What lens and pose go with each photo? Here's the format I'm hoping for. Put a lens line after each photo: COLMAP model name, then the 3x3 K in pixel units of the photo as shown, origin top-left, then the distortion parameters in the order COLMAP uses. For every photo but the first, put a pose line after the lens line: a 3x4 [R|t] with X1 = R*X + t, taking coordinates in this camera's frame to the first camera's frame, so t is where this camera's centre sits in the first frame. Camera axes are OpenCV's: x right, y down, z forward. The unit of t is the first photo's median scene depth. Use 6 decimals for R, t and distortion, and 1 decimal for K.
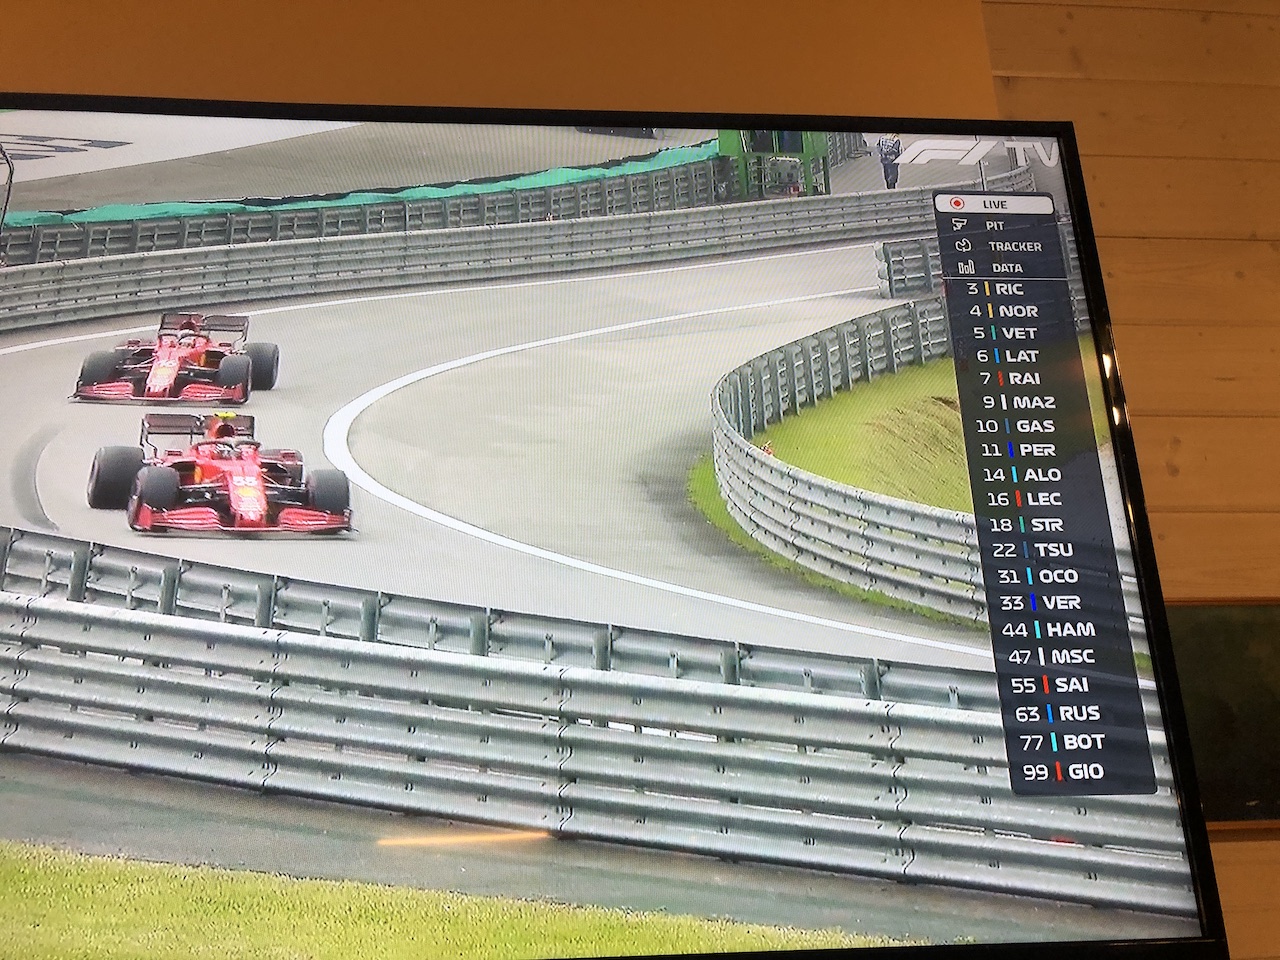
lens RADIAL K [[1059.2, 0, 646.8], [0, 1059.2, 480.8], [0, 0, 1]] dist [0.005177, -0.005338]
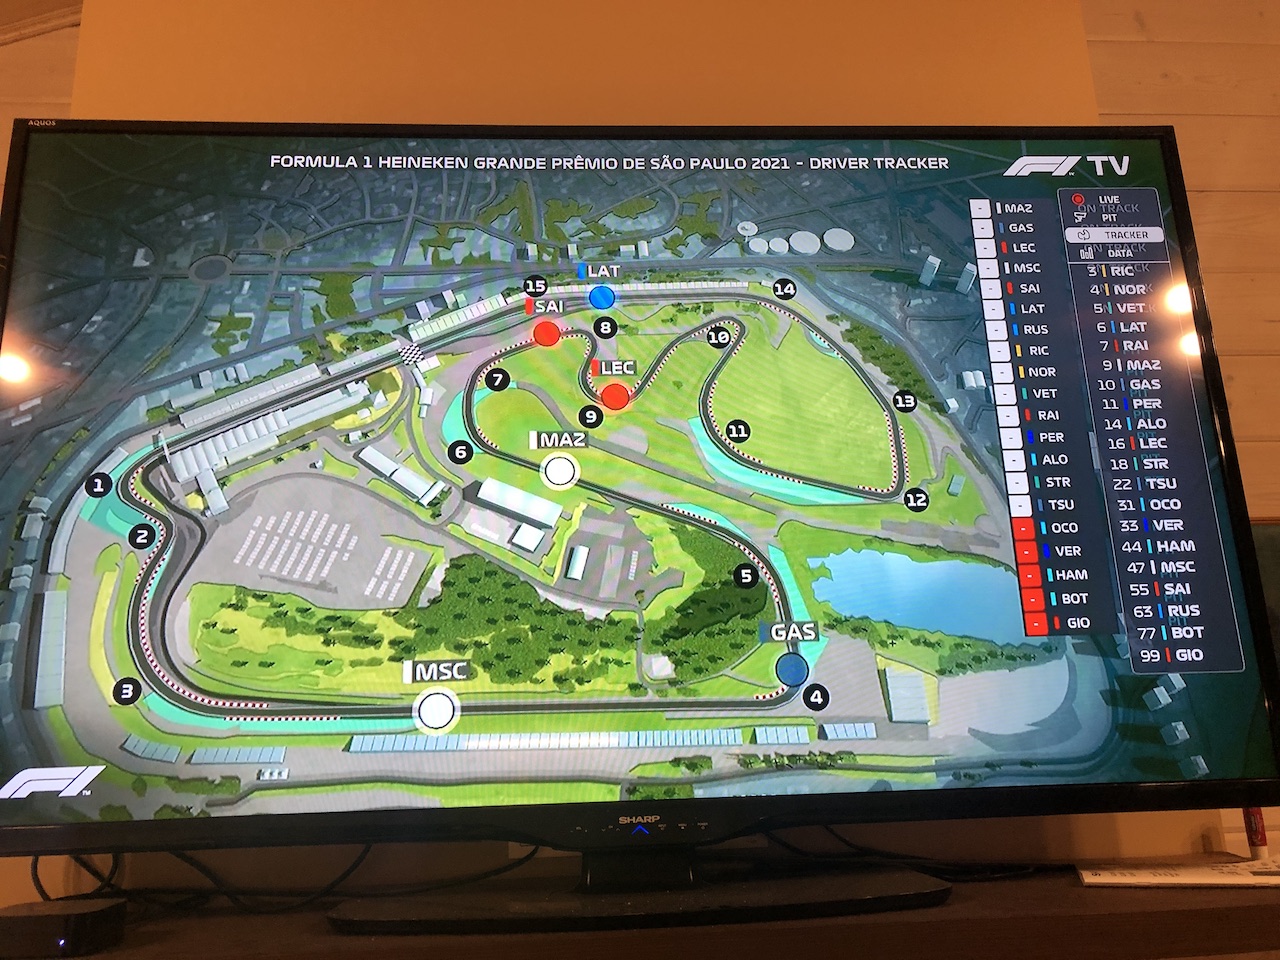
lens RADIAL K [[1059.2, 0, 636.1], [0, 1059.2, 471.4], [0, 0, 1]] dist [0.005177, -0.005338]
pose [[0.999753, -0.012772, -0.018176, -0.217853], [0.013851, 0.998068, 0.060566, -0.034357], [0.017367, -0.060802, 0.997999, -0.269370]]
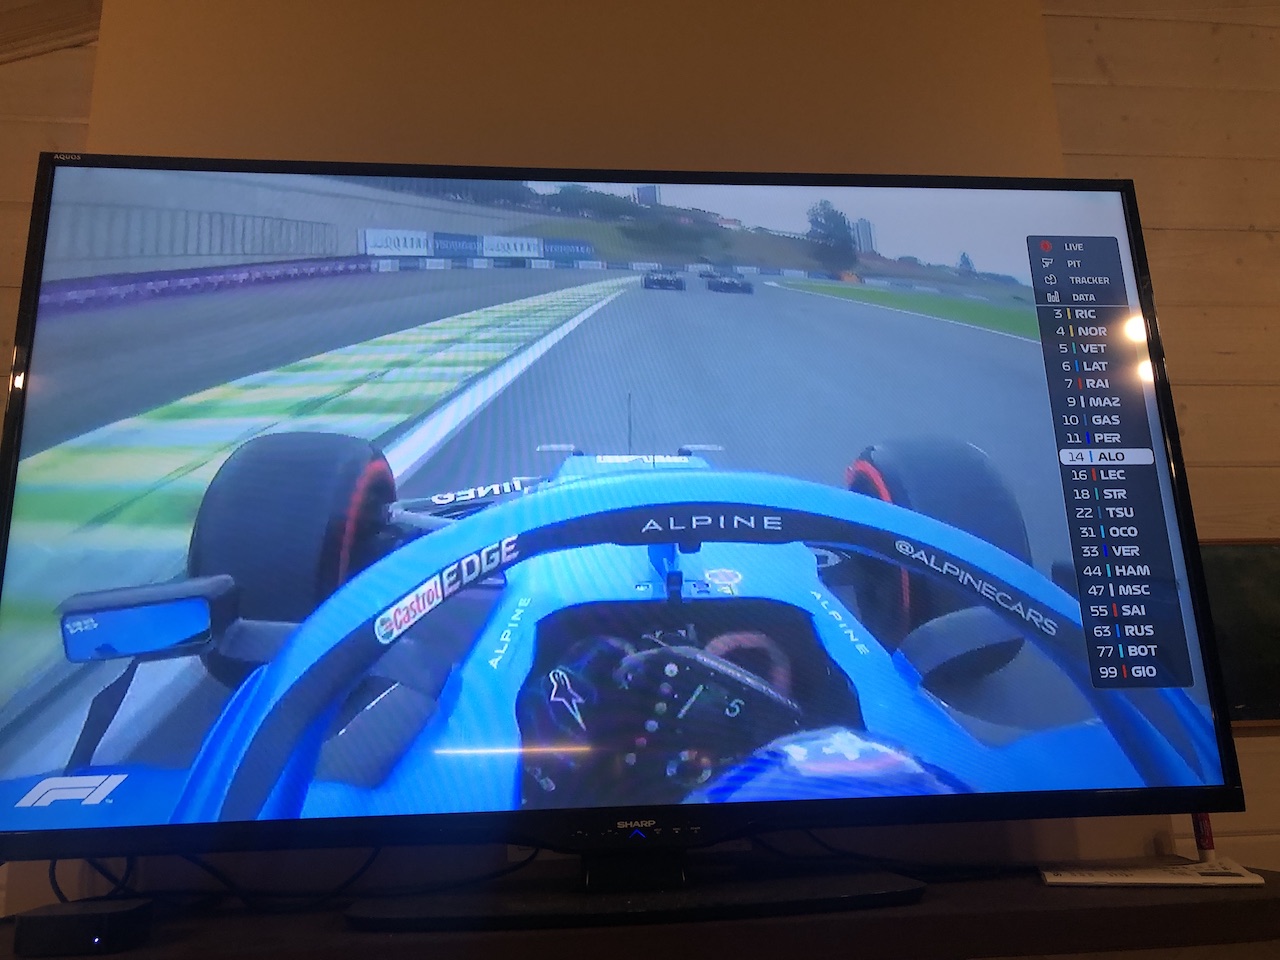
lens RADIAL K [[1059.2, 0, 639.7], [0, 1059.2, 473.9], [0, 0, 1]] dist [0.005177, -0.005338]
pose [[0.999844, -0.001295, 0.017634, -0.256263], [0.000352, 0.998575, 0.053373, -0.056985], [-0.017678, -0.053359, 0.998419, -0.345589]]
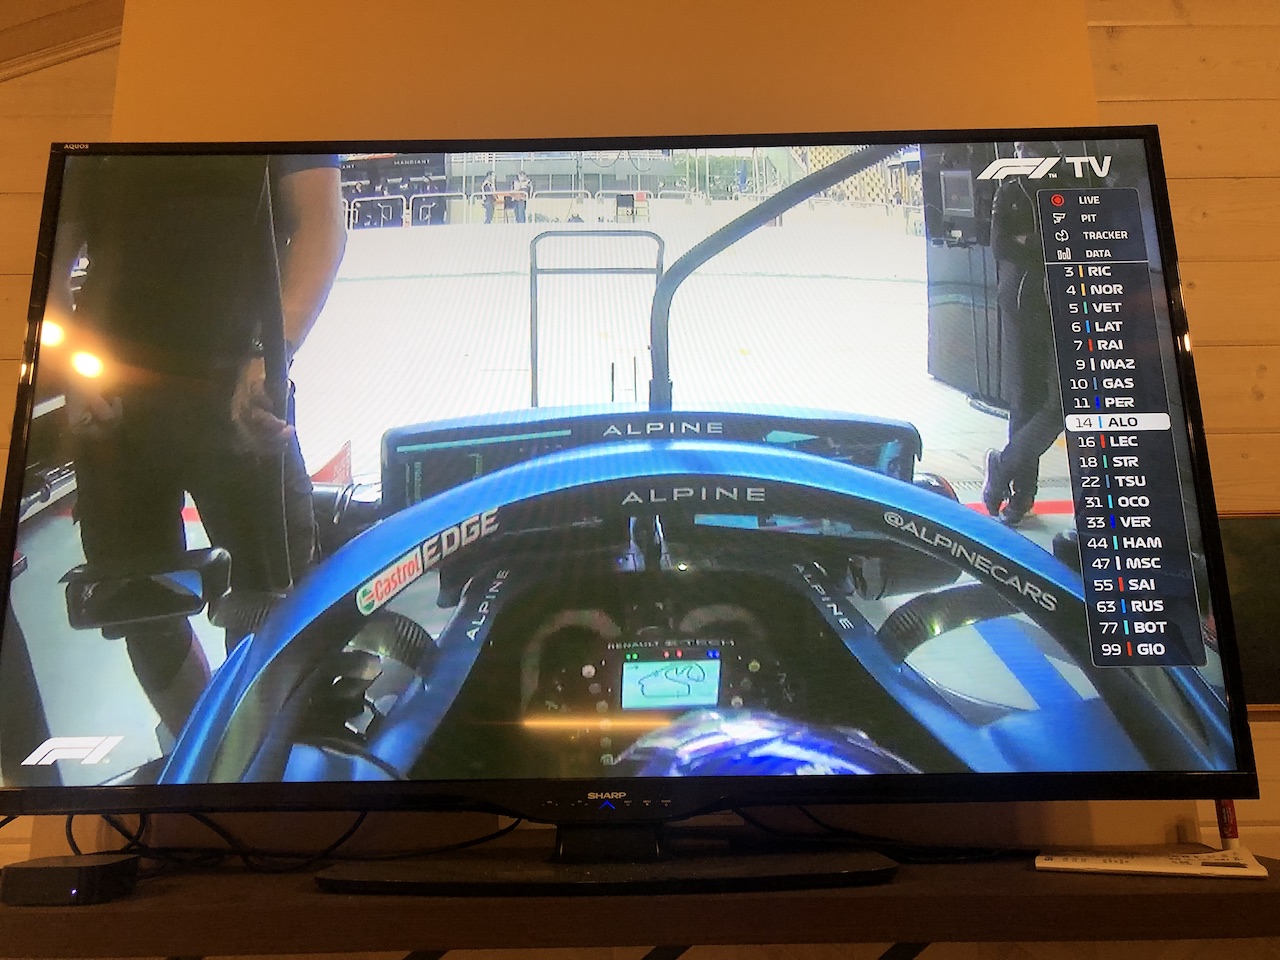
lens RADIAL K [[1059.2, 0, 643.1], [0, 1059.2, 471.2], [0, 0, 1]] dist [0.005177, -0.005338]
pose [[0.995837, -0.009430, -0.090663, -0.087891], [0.016421, 0.996921, 0.076680, -0.055084], [0.089660, -0.077850, 0.992925, -0.328665]]
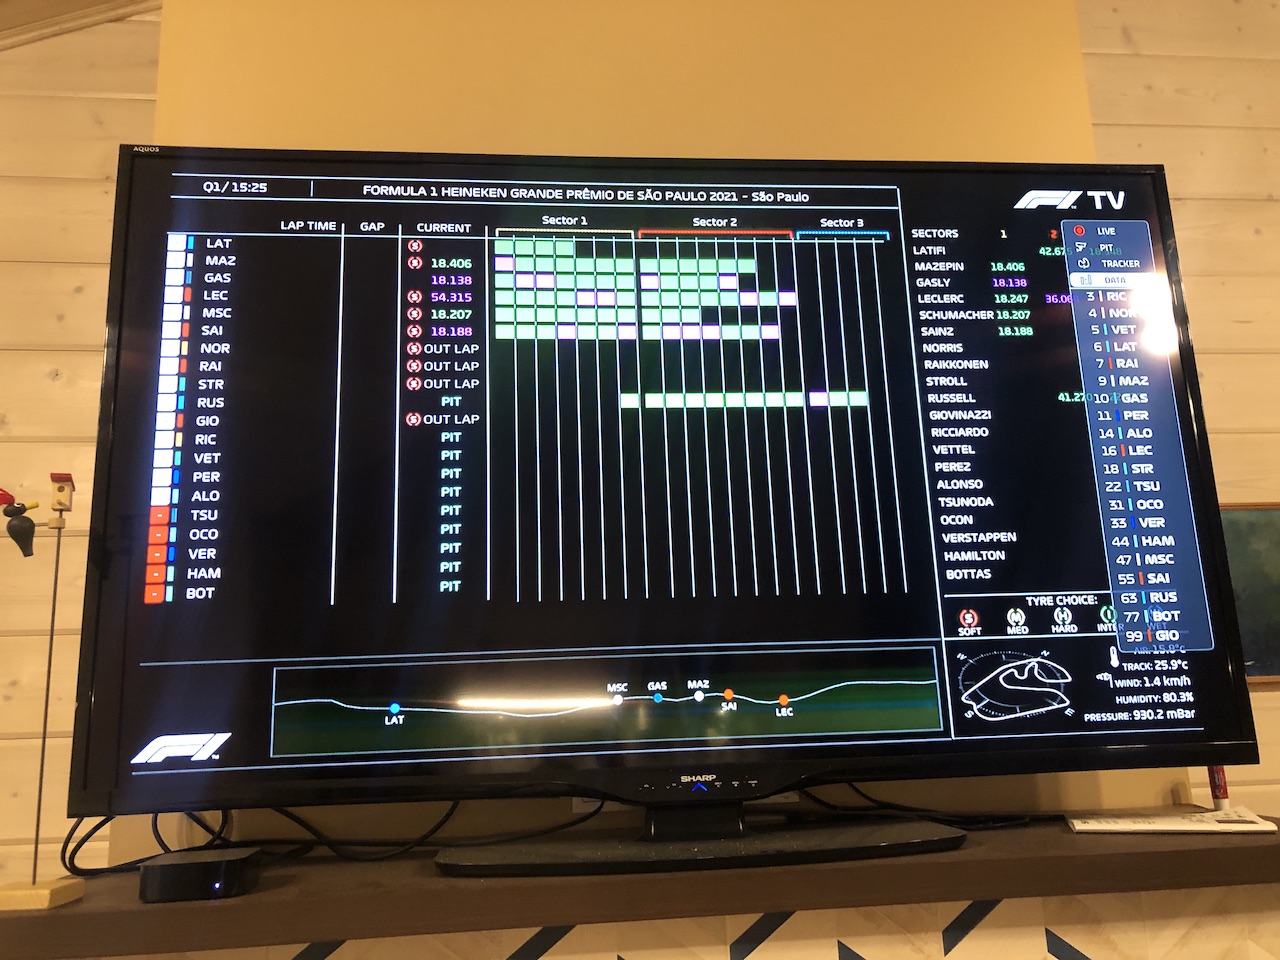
lens RADIAL K [[1059.2, 0, 647.3], [0, 1059.2, 474.5], [0, 0, 1]] dist [0.005177, -0.005338]
pose [[0.999791, -0.005603, 0.019684, -0.324399], [0.003614, 0.995012, 0.099692, -0.096835], [-0.020144, -0.099600, 0.994824, -0.421135]]
